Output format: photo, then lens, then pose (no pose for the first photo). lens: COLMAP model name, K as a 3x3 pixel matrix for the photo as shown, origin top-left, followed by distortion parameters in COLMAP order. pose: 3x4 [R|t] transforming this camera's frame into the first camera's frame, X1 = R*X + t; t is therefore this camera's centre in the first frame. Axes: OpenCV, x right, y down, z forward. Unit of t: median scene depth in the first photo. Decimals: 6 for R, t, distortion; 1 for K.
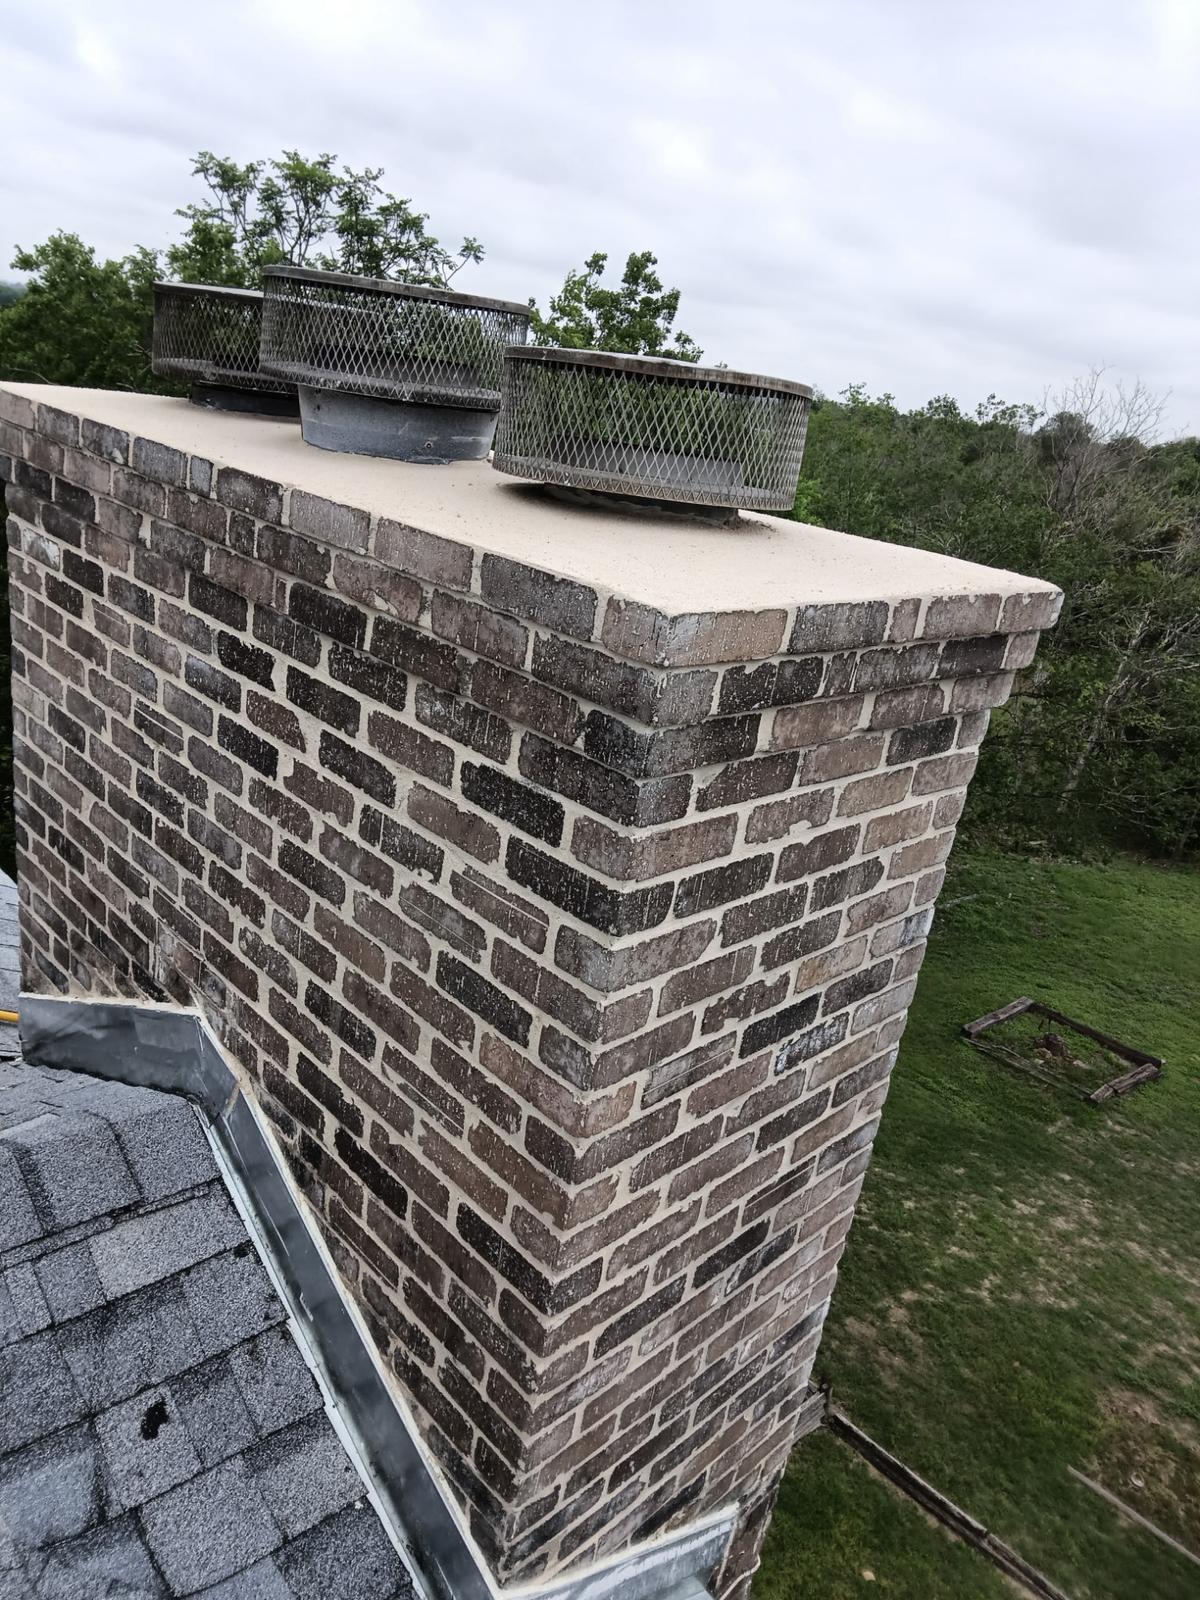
lens RADIAL K [[1214.2, 0, 599.3], [0, 1214.2, 806.0], [0, 0, 1]] dist [0.036068, -0.017729]
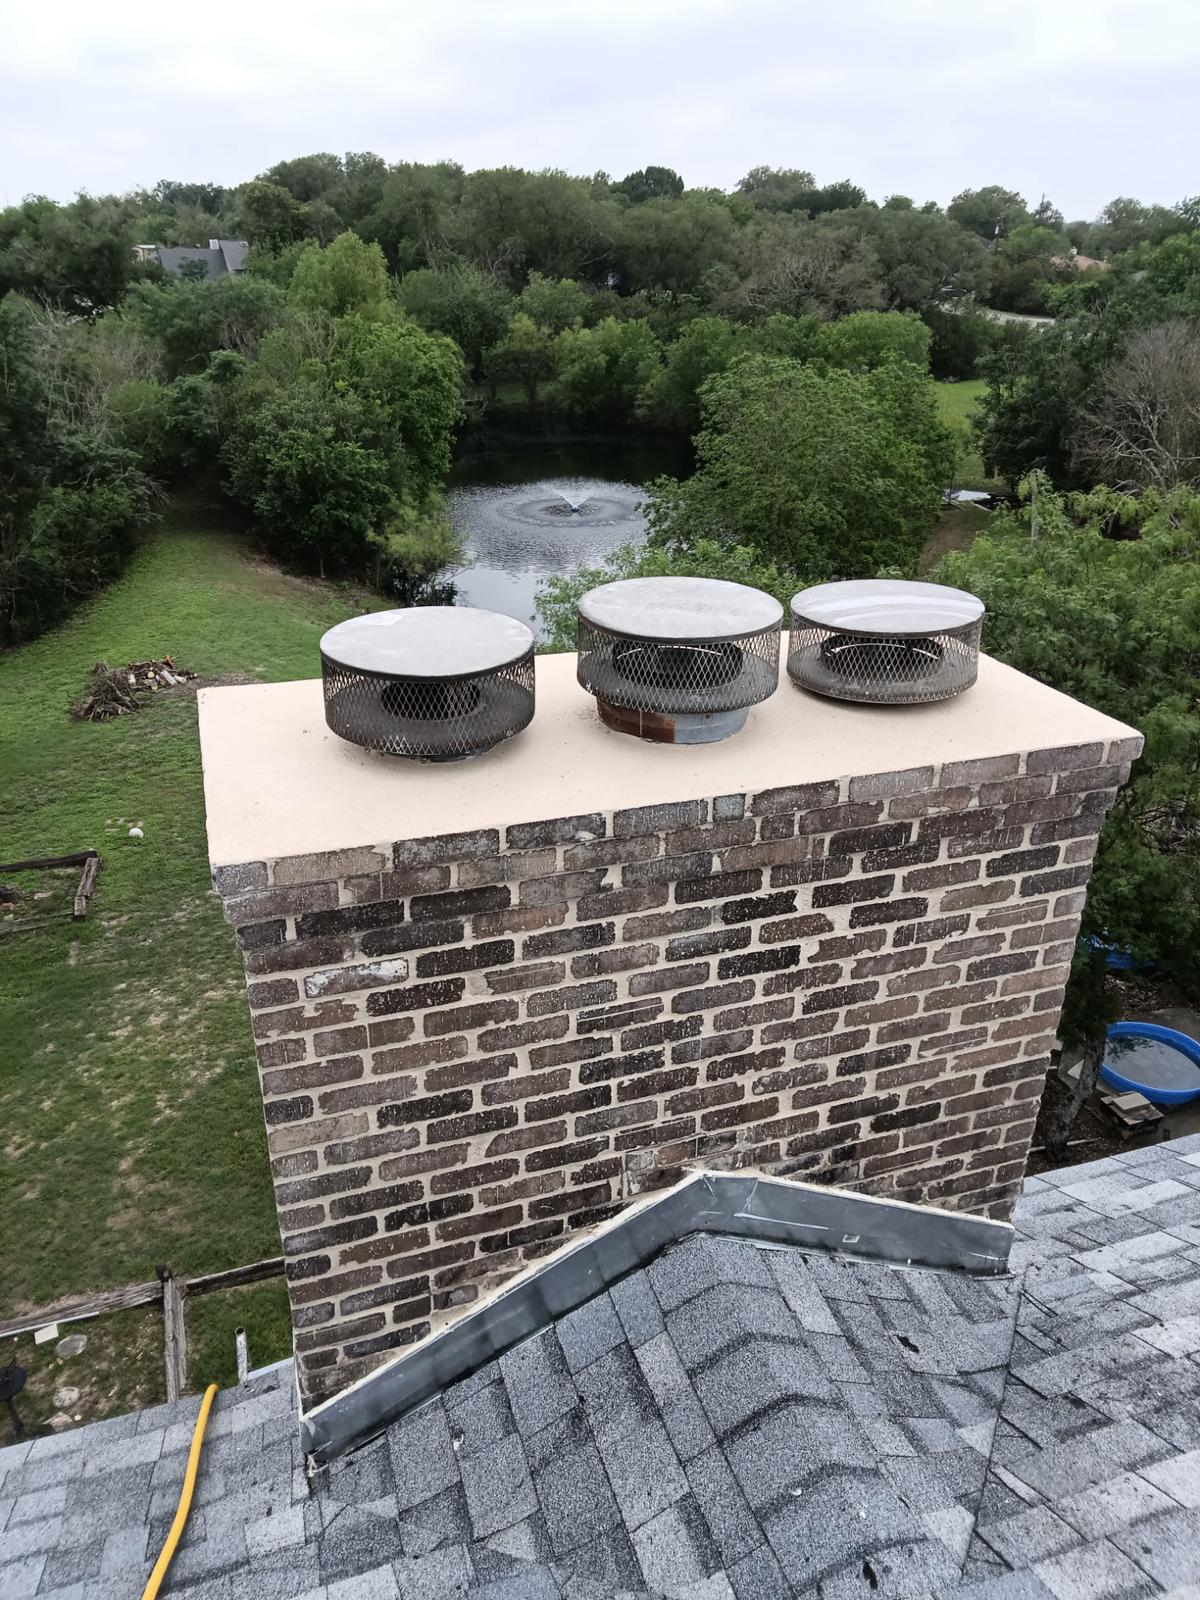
lens RADIAL K [[1214.2, 0, 604.7], [0, 1214.2, 794.3], [0, 0, 1]] dist [0.036068, -0.017729]
pose [[0.395522, -0.511038, 0.763153, -1.375072], [0.347440, 0.852413, 0.390740, -0.845012], [-0.850205, 0.110604, 0.514703, 0.467838]]
